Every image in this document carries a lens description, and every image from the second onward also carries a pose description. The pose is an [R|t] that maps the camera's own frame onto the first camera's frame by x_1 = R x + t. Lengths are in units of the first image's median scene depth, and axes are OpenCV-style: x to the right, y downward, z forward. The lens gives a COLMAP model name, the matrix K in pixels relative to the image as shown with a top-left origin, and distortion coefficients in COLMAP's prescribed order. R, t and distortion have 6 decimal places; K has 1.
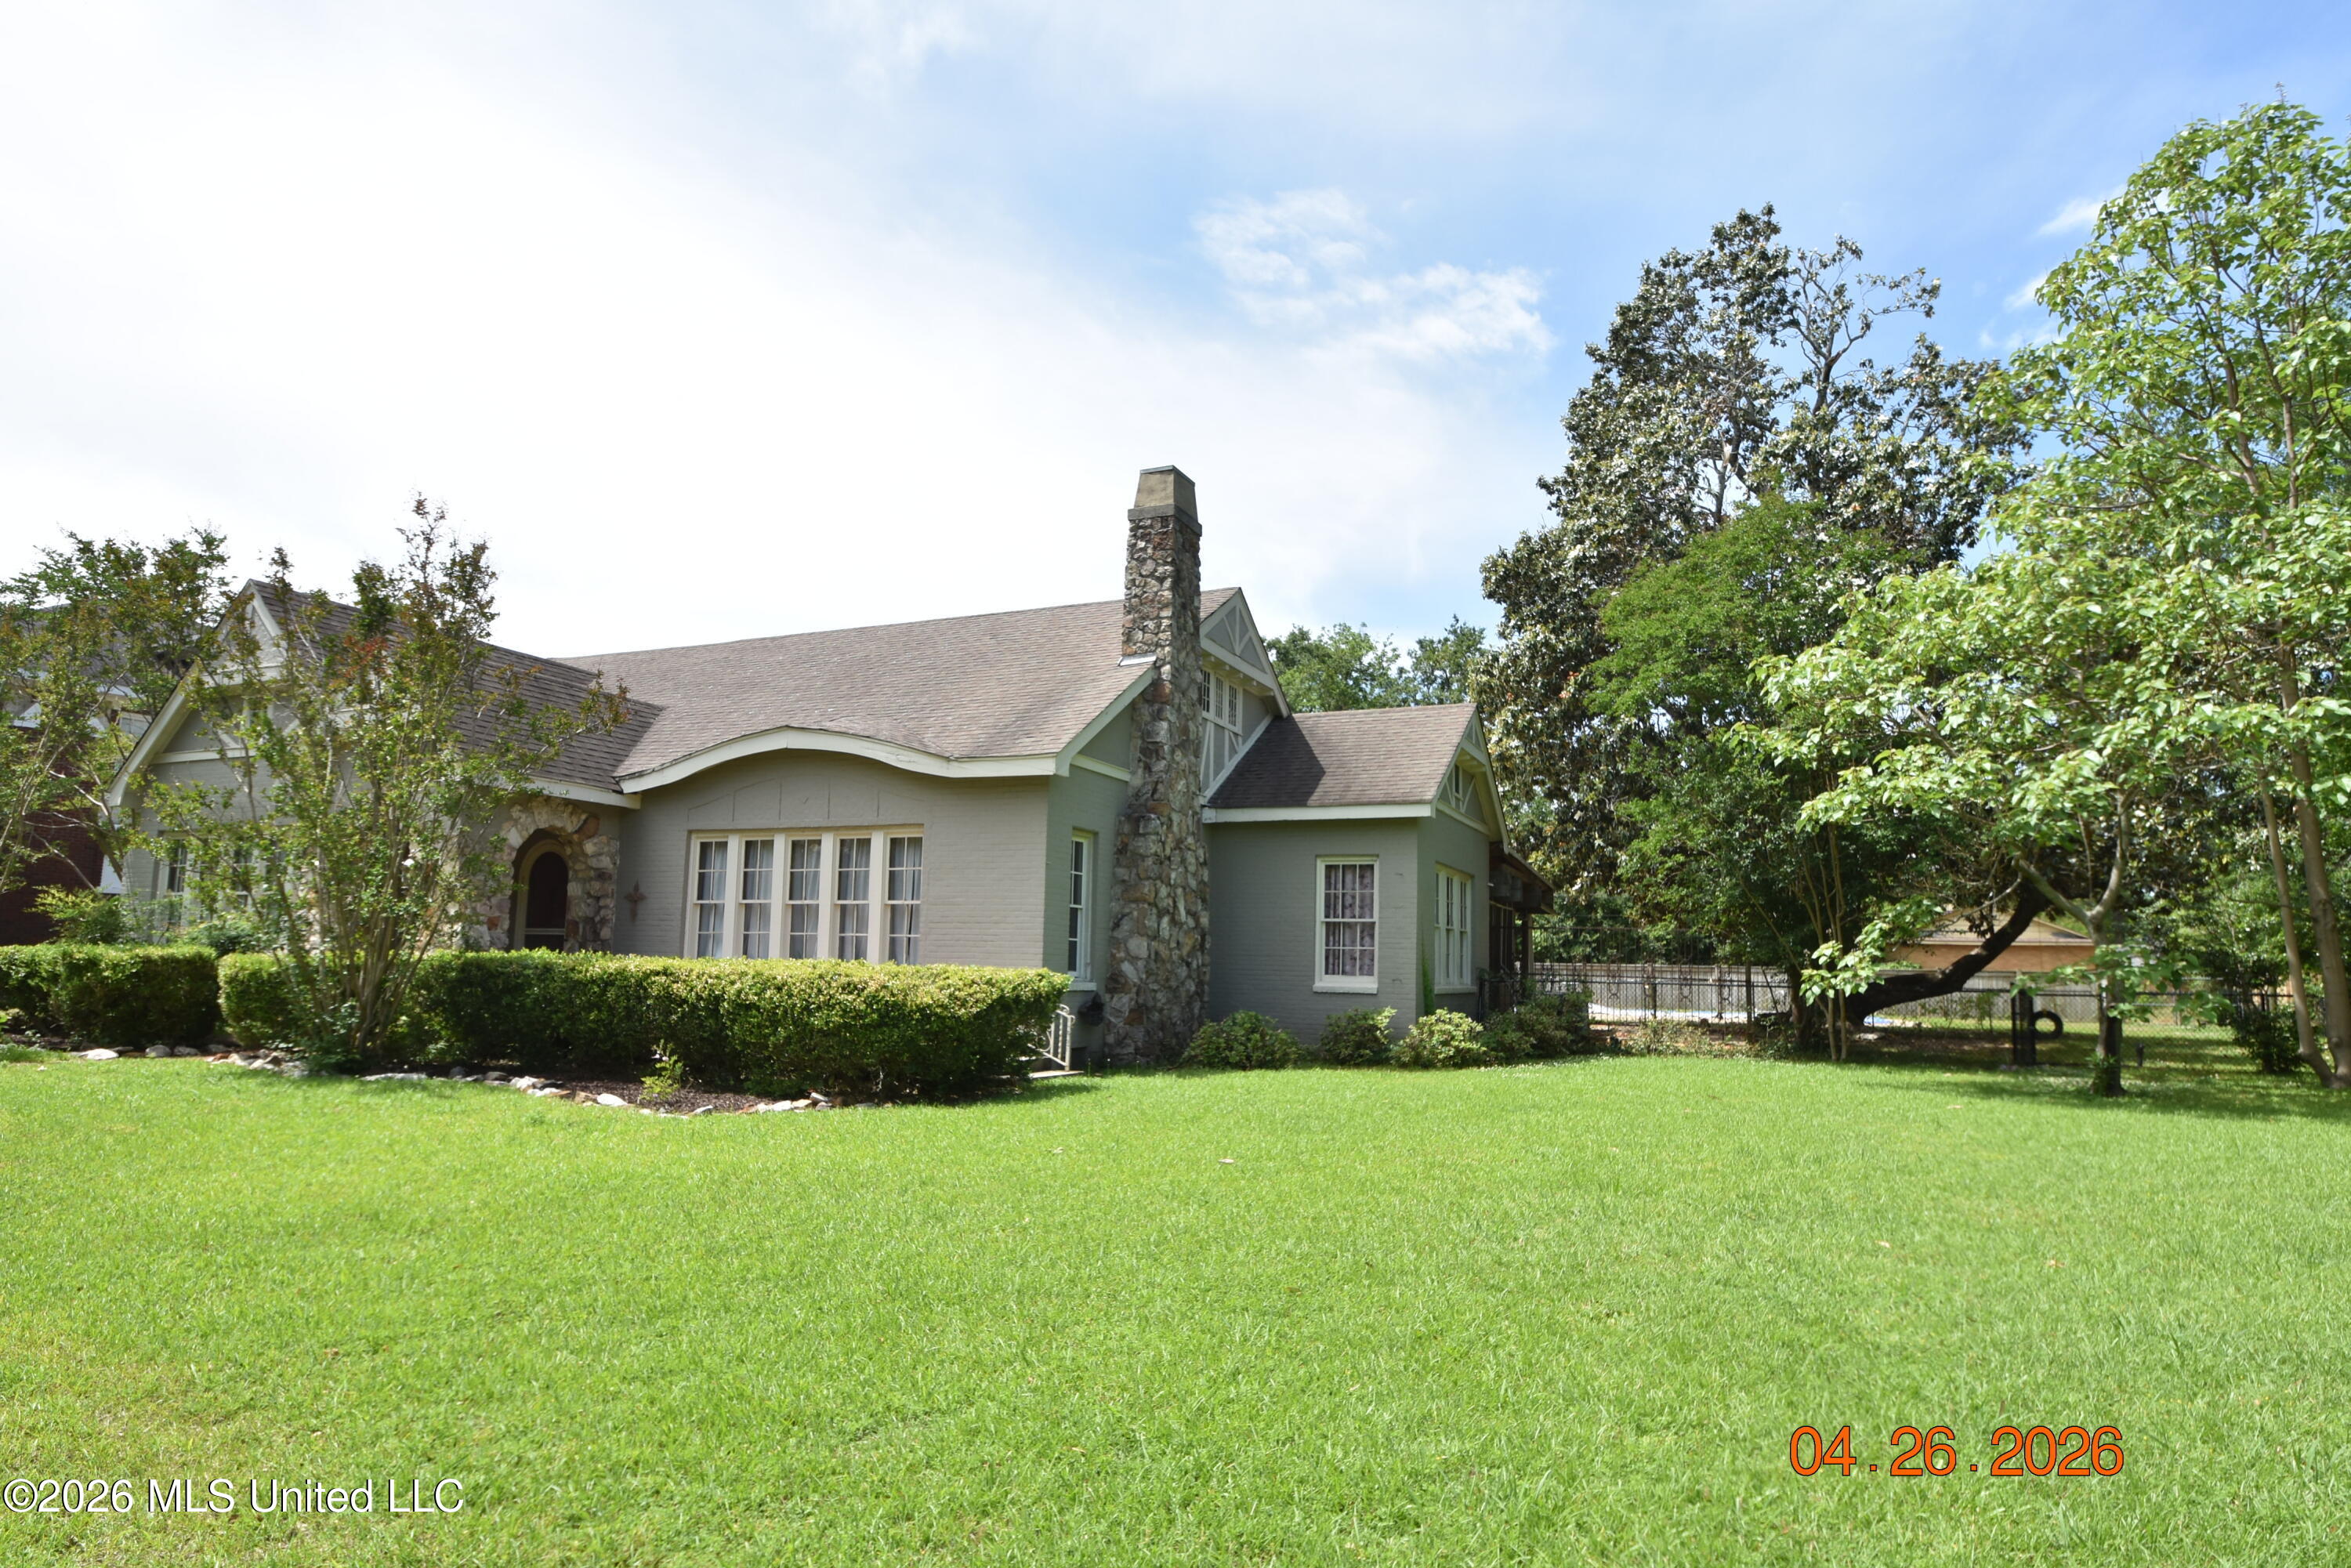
lens RADIAL K [[1334.7, 0, 1175.4], [0, 1334.7, 797.4], [0, 0, 1]] dist [-0.007749, -0.004375]
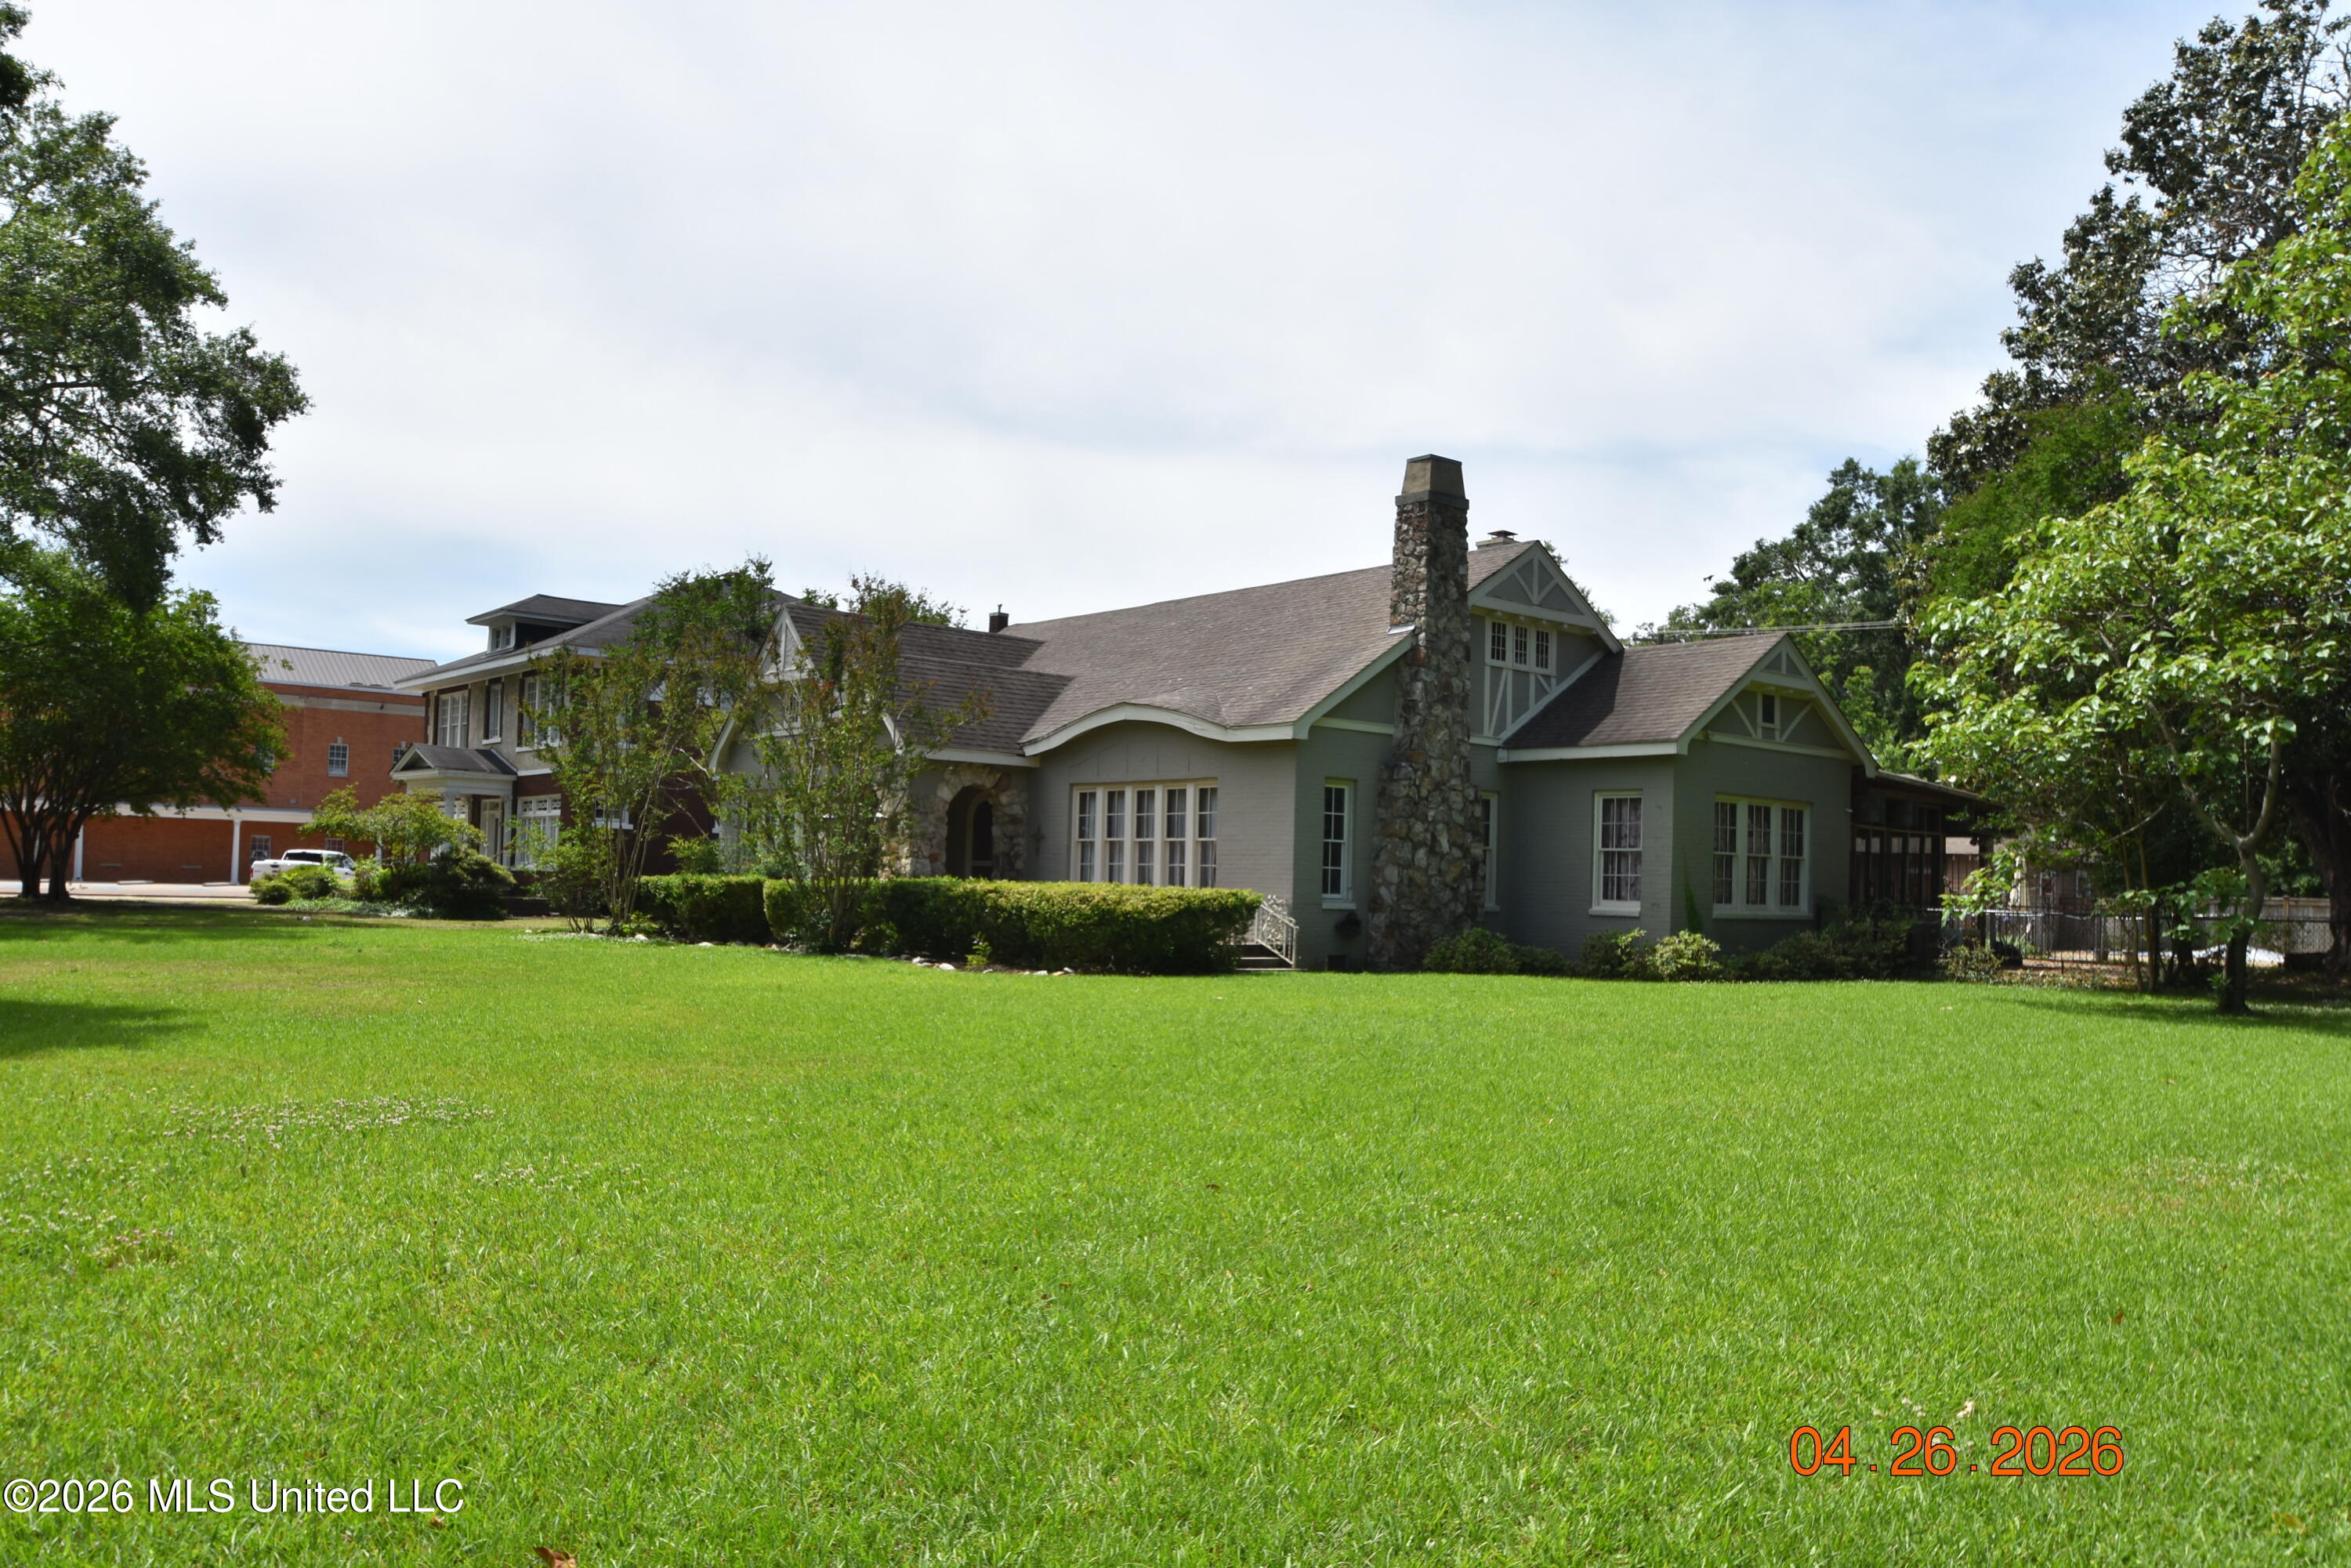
lens RADIAL K [[1827.3, 0, 1176.2], [0, 1827.3, 786.5], [0, 0, 1]] dist [-0.012206, -0.001849]
pose [[0.901265, -0.022824, -0.432667, 0.486615], [0.048701, 0.997619, 0.048822, -0.053855], [0.430523, -0.065073, 0.900231, -0.533560]]
